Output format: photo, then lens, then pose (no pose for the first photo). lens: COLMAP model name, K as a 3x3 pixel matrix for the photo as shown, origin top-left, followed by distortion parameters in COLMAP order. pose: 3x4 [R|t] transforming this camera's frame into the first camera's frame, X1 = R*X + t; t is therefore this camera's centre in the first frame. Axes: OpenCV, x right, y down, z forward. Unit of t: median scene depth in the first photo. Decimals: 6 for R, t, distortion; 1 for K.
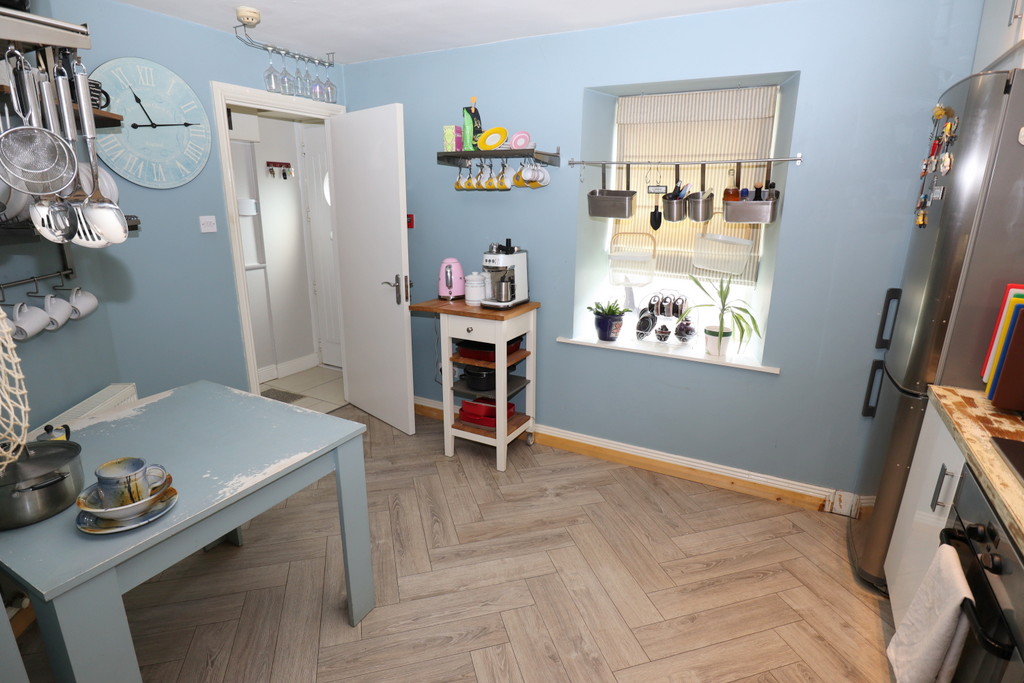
lens RADIAL K [[520.2, 0, 510.6], [0, 520.2, 341.0], [0, 0, 1]] dist [-0.034936, 0.001807]
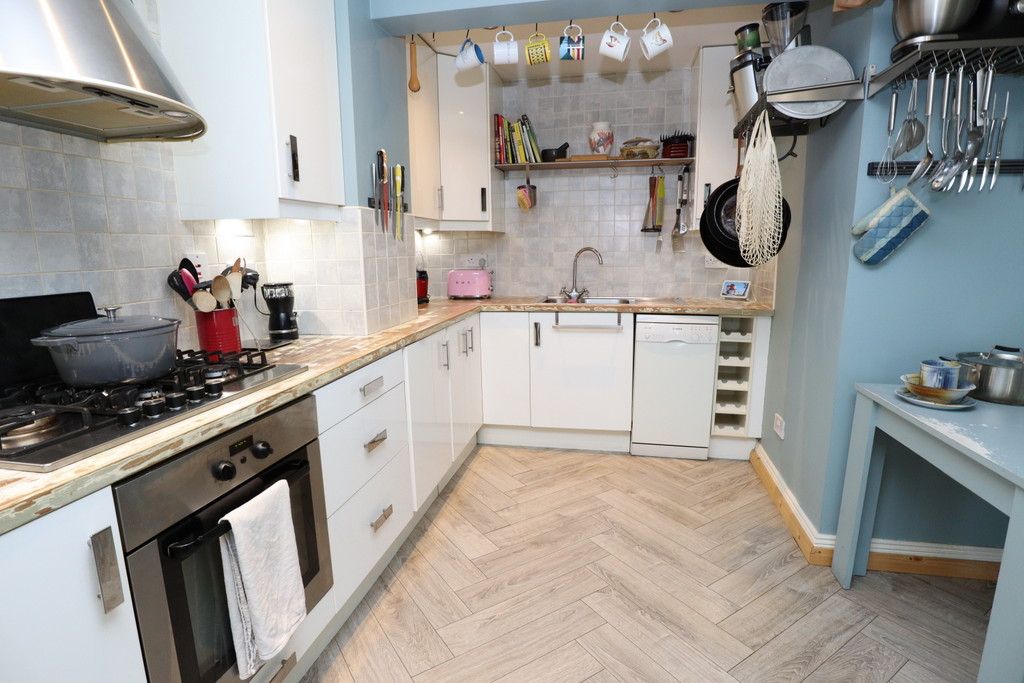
lens RADIAL K [[520.2, 0, 512.8], [0, 520.2, 349.6], [0, 0, 1]] dist [-0.034936, 0.001807]
pose [[-0.957707, 0.051268, -0.283141, 0.395993], [-0.079418, 0.898682, 0.431350, -0.157058], [0.276568, 0.435594, -0.856603, 1.068940]]
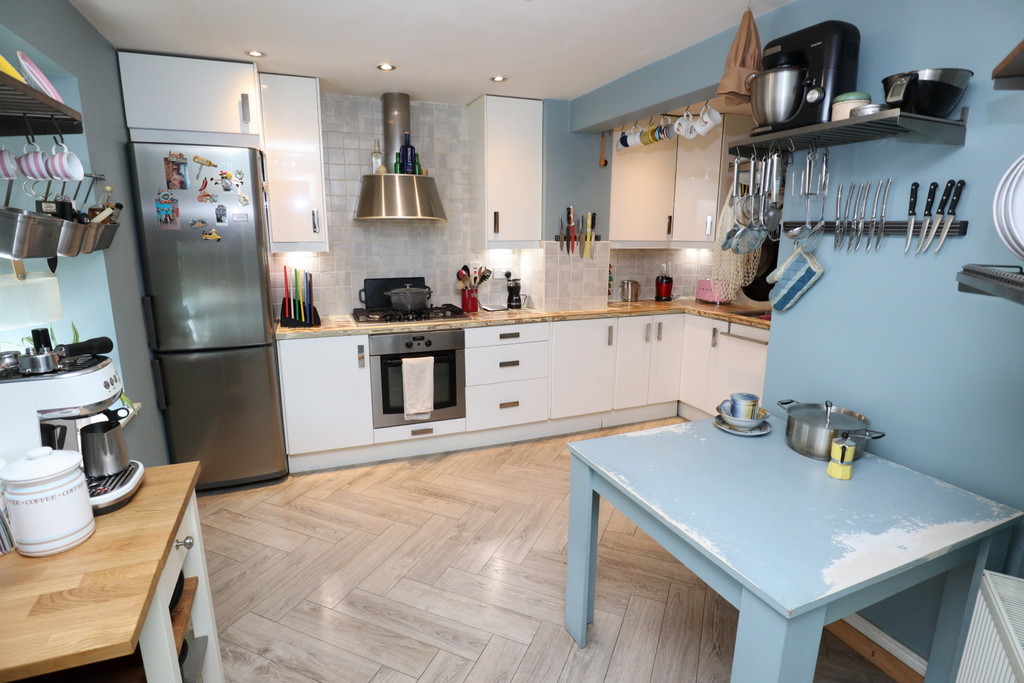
lens RADIAL K [[520.2, 0, 515.3], [0, 520.2, 342.4], [0, 0, 1]] dist [-0.034936, 0.001807]
pose [[-0.777018, -0.150278, 0.611277, -0.691336], [0.151558, 0.897856, 0.413382, -0.399405], [-0.610961, 0.413849, -0.674875, 1.449898]]
